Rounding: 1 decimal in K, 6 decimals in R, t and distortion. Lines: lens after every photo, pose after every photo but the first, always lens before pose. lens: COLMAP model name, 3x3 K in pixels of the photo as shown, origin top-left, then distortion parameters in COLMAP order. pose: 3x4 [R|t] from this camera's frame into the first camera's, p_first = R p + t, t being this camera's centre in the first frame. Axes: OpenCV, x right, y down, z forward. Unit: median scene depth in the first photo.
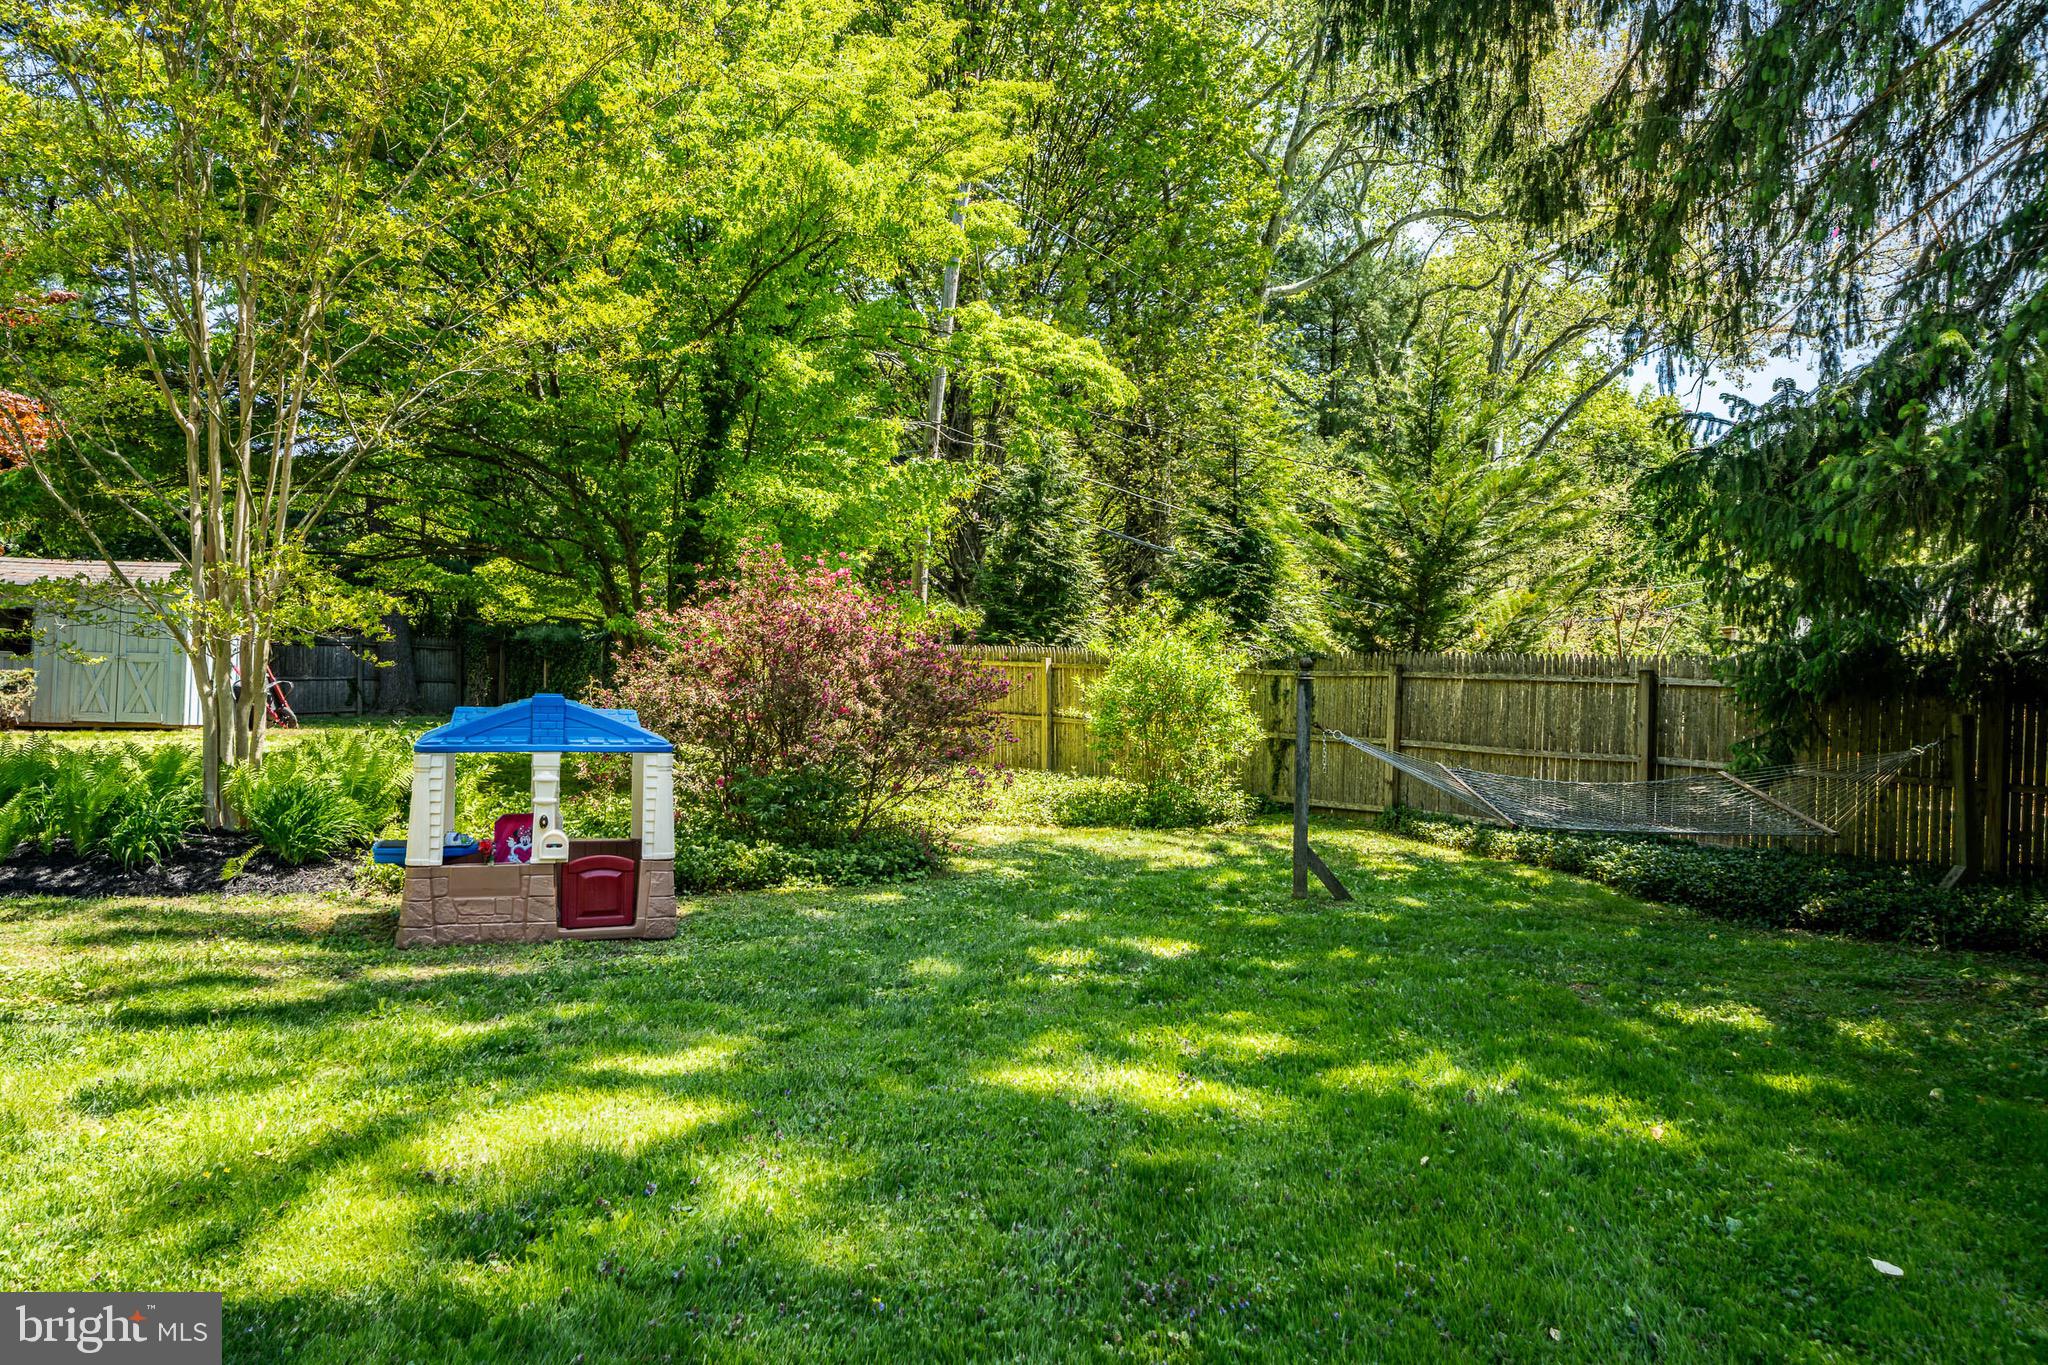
lens RADIAL K [[1358.3, 0, 1026.5], [0, 1358.3, 685.6], [0, 0, 1]] dist [0.023827, 0.001023]
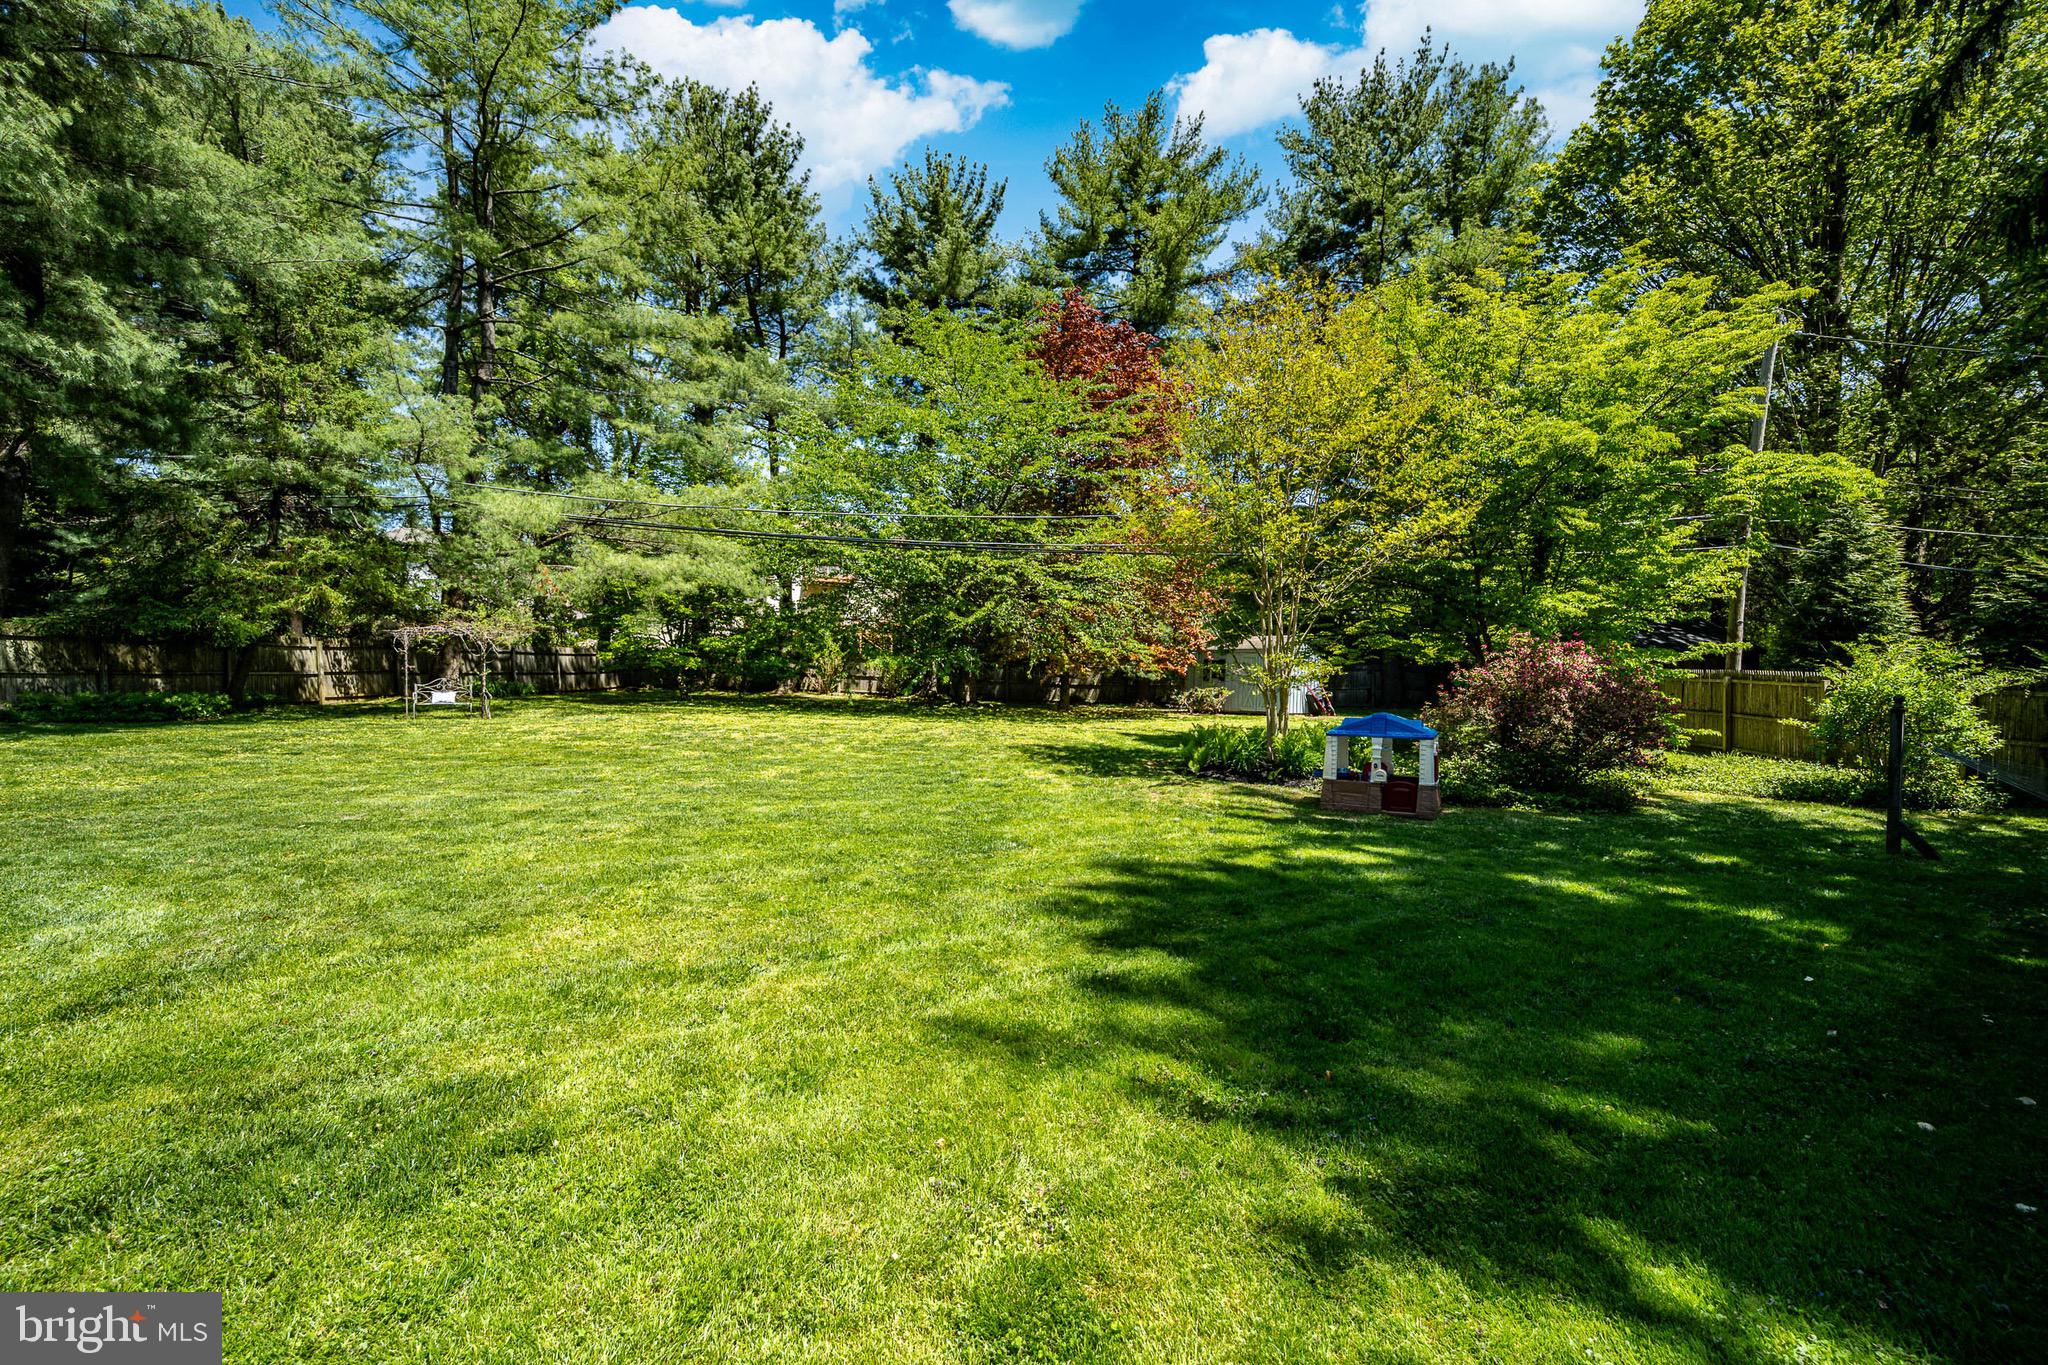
lens RADIAL K [[838.0, 0, 1006.9], [0, 838.0, 696.9], [0, 0, 1]] dist [-0.005141, 0.002567]
pose [[0.631303, 0.004684, -0.775522, 0.304543], [0.004273, 0.999946, 0.009517, -0.031873], [0.775524, -0.009322, 0.631249, -0.361618]]
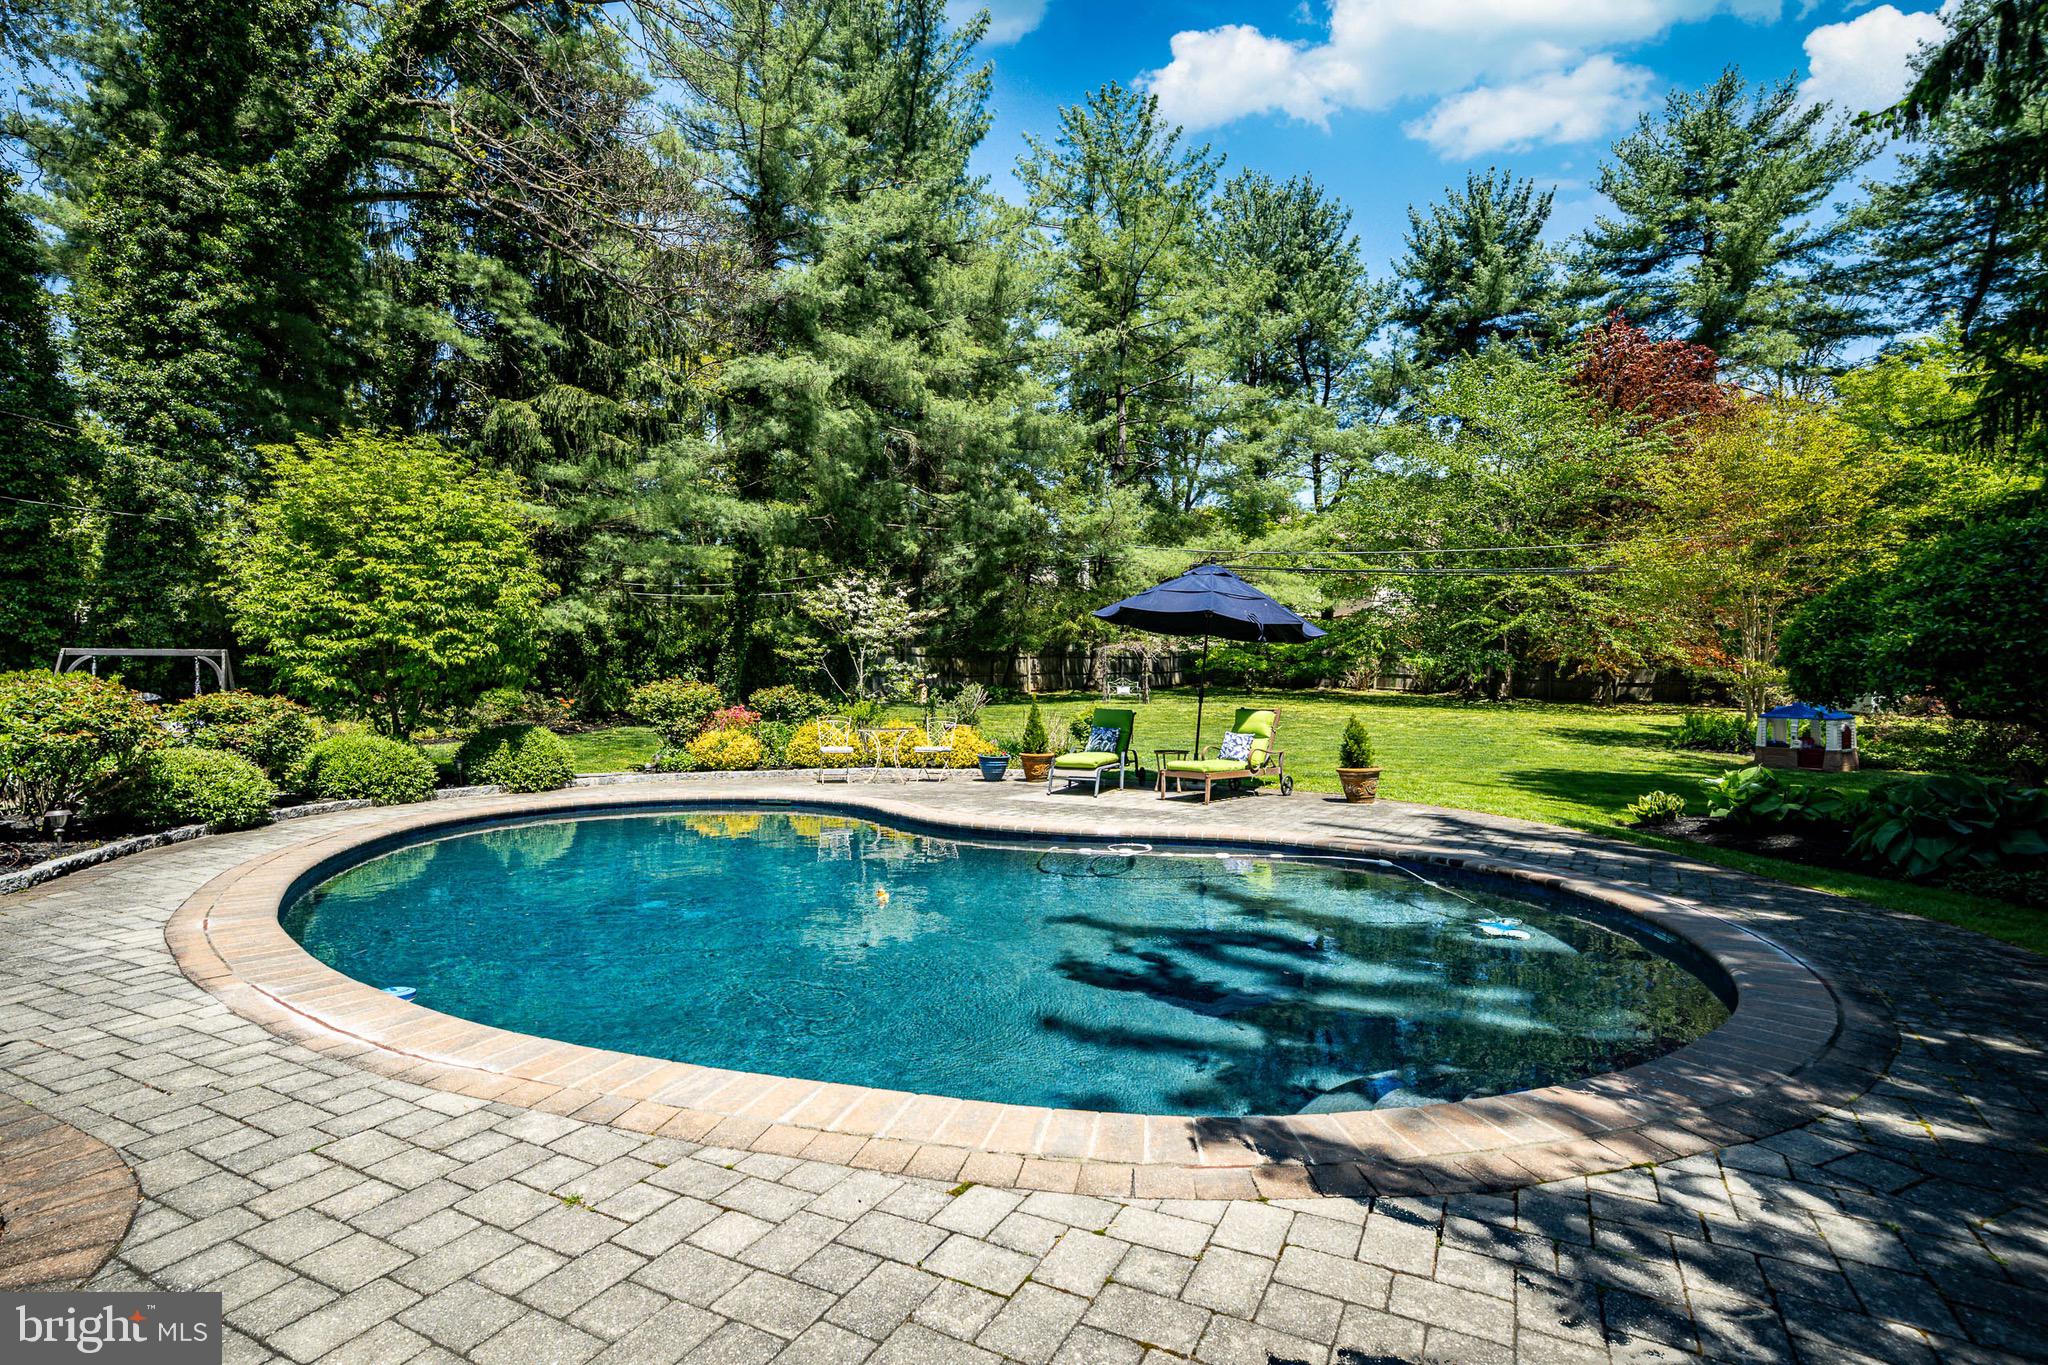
lens RADIAL K [[988.5, 0, 1033.2], [0, 988.5, 686.0], [0, 0, 1]] dist [0.026342, 0.000272]
pose [[0.190174, -0.003574, -0.981744, 1.688834], [-0.006156, 0.999969, -0.004833, 0.003715], [0.981731, 0.006963, 0.190147, -1.359646]]
